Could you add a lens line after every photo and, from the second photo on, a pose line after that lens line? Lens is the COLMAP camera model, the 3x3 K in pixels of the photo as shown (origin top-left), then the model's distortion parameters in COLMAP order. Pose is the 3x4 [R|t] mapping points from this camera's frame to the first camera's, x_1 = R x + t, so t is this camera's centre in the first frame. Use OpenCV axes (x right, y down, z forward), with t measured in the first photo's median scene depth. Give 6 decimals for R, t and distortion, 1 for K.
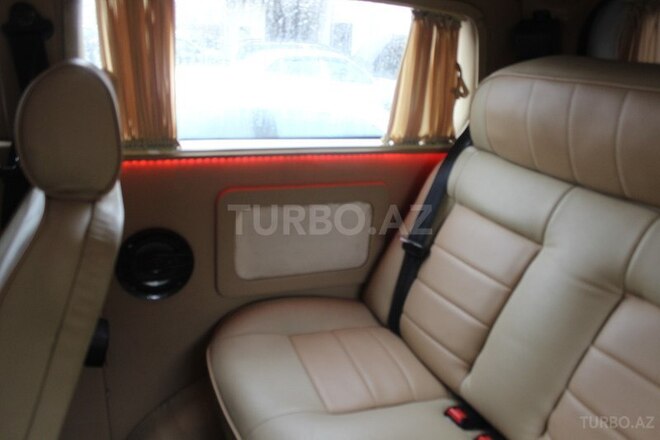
lens RADIAL K [[549.3, 0, 330.6], [0, 549.3, 222.8], [0, 0, 1]] dist [-0.103043, 0.012649]
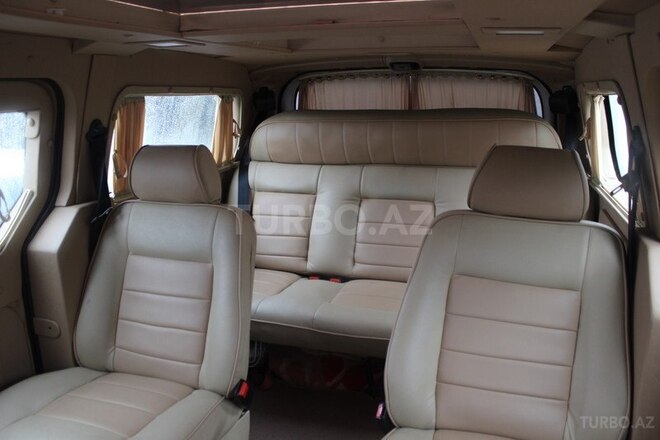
lens RADIAL K [[549.3, 0, 329.2], [0, 549.3, 216.0], [0, 0, 1]] dist [-0.103043, 0.012649]
pose [[0.659218, -0.248744, 0.709618, -0.997485], [0.292237, 0.954267, 0.063020, -0.000835], [-0.692842, 0.165833, 0.701762, -0.505202]]
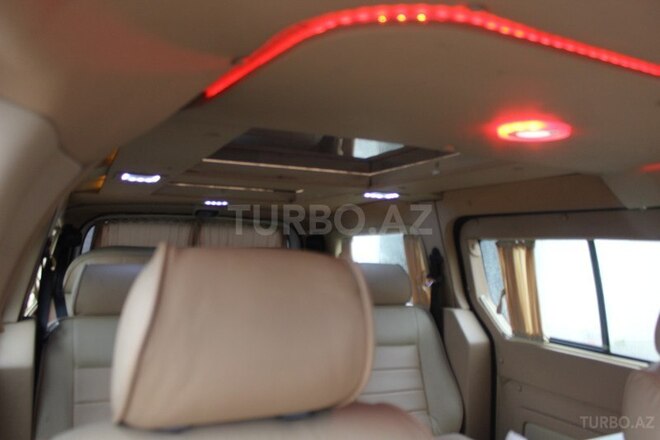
lens RADIAL K [[549.3, 0, 331.1], [0, 549.3, 221.7], [0, 0, 1]] dist [-0.103043, 0.012649]
pose [[-0.021672, -0.021532, 0.999533, -1.717840], [0.297706, 0.954275, 0.027012, -0.162798], [-0.954412, 0.298152, -0.014270, 0.052833]]
